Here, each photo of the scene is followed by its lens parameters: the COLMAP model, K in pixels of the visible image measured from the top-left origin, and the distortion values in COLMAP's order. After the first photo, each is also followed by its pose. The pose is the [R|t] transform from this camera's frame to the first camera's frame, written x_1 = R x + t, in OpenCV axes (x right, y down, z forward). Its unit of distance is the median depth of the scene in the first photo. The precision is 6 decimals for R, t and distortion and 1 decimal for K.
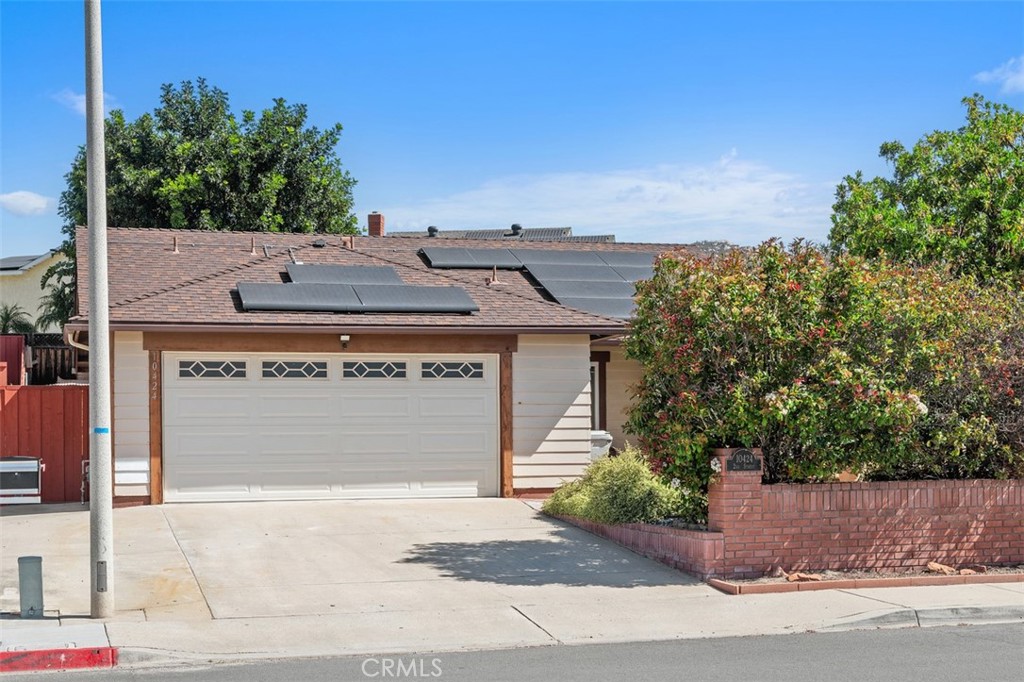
lens RADIAL K [[1583.5, 0, 510.6], [0, 1583.5, 339.3], [0, 0, 1]] dist [-0.063395, 0.000000]
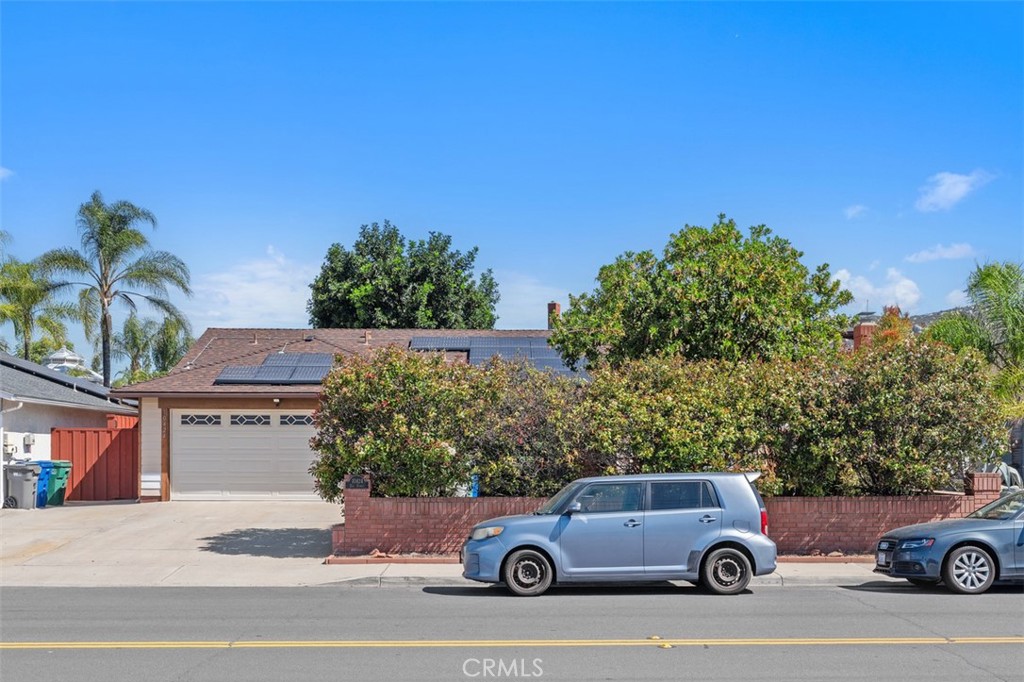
lens RADIAL K [[1148.2, 0, 513.1], [0, 1148.2, 343.7], [0, 0, 1]] dist [-0.095870, 0.000000]
pose [[0.968693, -0.015682, -0.247767, 0.421816], [0.007152, 0.999351, -0.035291, -0.016046], [0.248160, 0.032414, 0.968177, -0.071590]]
